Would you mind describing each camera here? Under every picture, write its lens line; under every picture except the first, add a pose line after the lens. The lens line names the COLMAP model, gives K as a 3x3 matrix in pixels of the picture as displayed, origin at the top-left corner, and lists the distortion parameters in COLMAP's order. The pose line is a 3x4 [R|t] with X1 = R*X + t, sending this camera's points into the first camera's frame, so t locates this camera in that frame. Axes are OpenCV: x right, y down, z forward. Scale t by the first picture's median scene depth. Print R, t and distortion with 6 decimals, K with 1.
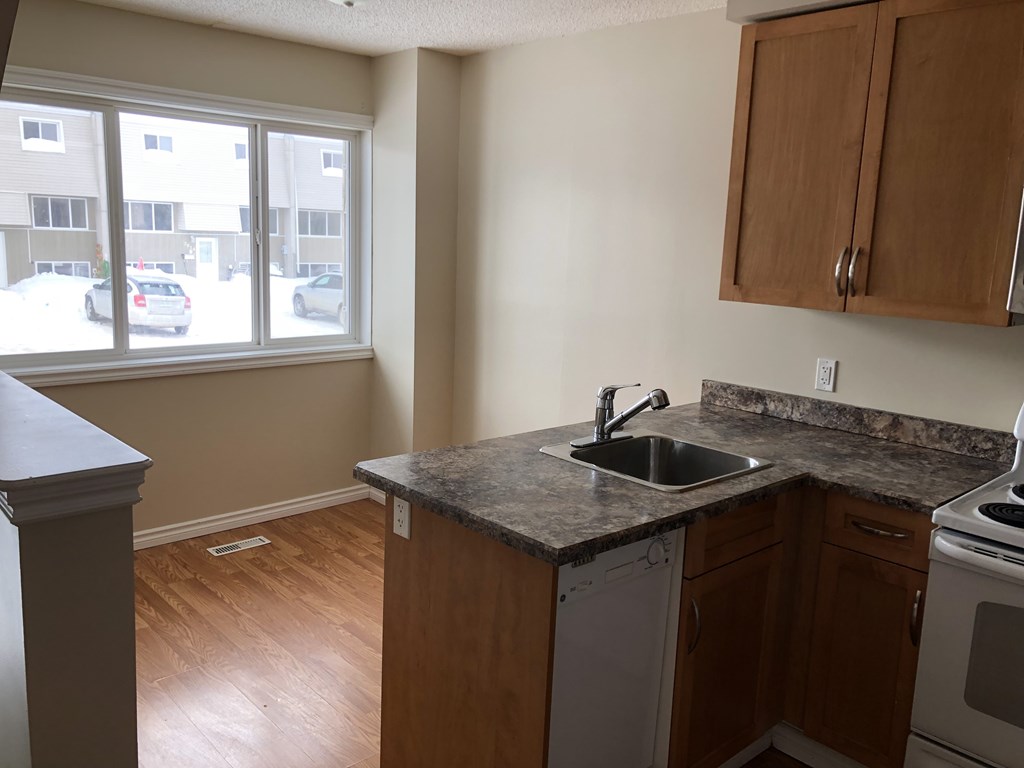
lens RADIAL K [[837.6, 0, 512.0], [0, 837.6, 384.0], [0, 0, 1]] dist [0.001897, 0.000857]
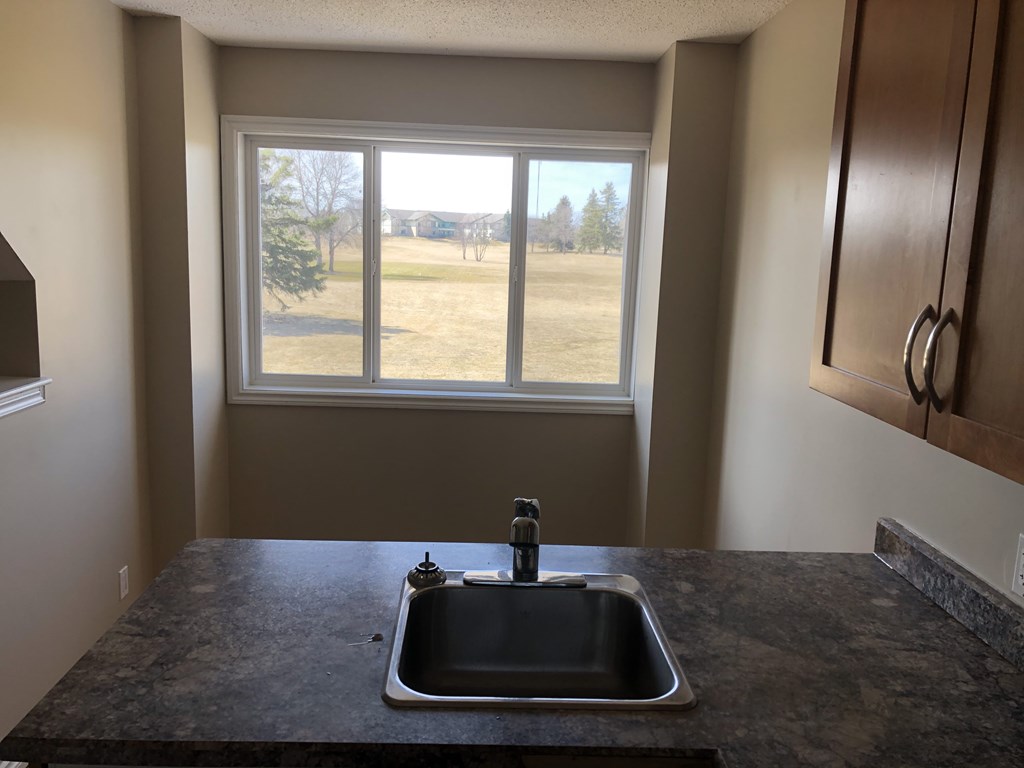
lens RADIAL K [[837.6, 0, 512.0], [0, 837.6, 384.0], [0, 0, 1]] dist [0.001897, 0.000857]
pose [[0.748563, 0.098679, -0.655680, 0.327582], [-0.126860, 0.991911, 0.004450, -0.056685], [0.650815, 0.079849, 0.755026, 0.309036]]
